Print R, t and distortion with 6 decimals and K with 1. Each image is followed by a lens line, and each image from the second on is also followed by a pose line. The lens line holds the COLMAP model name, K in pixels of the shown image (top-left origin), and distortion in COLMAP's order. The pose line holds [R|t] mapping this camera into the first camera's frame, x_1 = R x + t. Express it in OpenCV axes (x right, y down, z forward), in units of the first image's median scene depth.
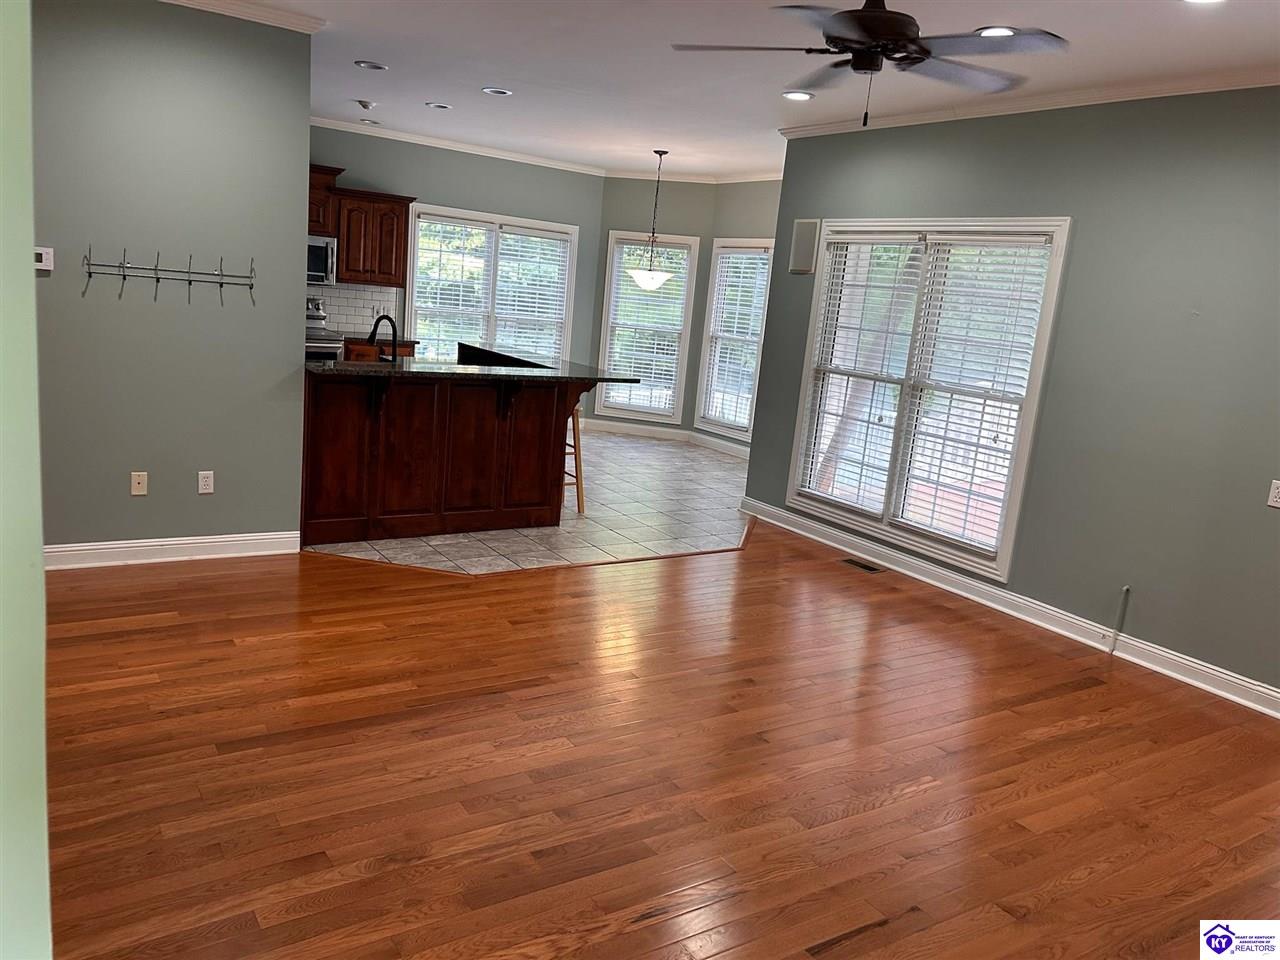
lens RADIAL K [[958.9, 0, 633.6], [0, 958.9, 473.2], [0, 0, 1]] dist [0.035457, -0.044284]
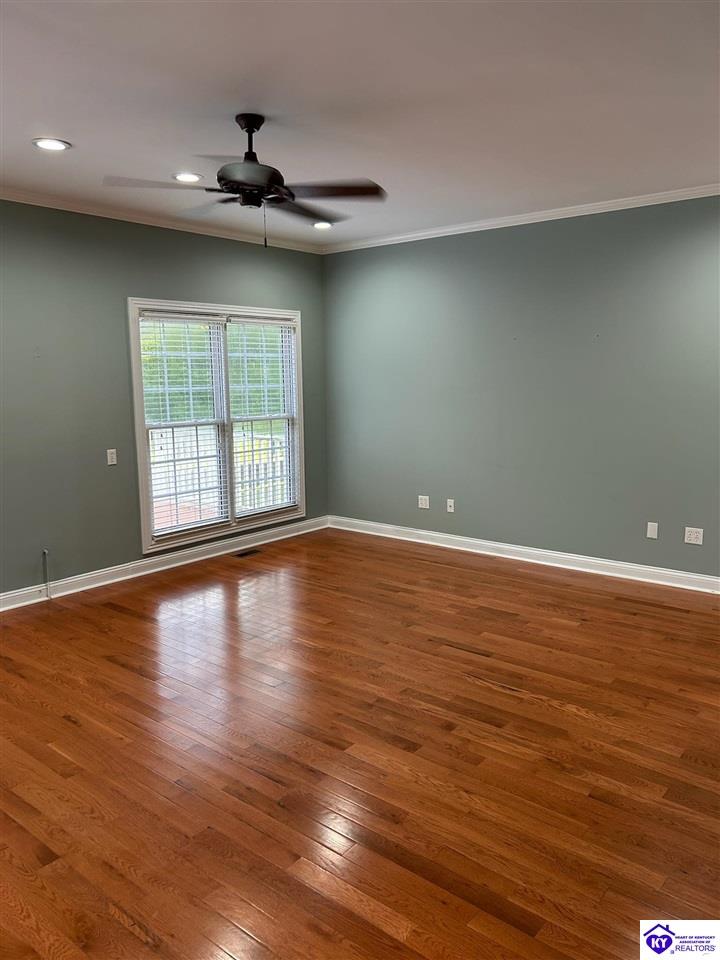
lens RADIAL K [[719.2, 0, 356.8], [0, 719.2, 479.8], [0, 0, 1]] dist [0.035457, -0.044284]
pose [[-0.303885, -0.230343, 0.924444, -0.904366], [0.161886, 0.943736, 0.288366, -0.327974], [-0.938854, 0.237284, -0.249498, 1.230009]]
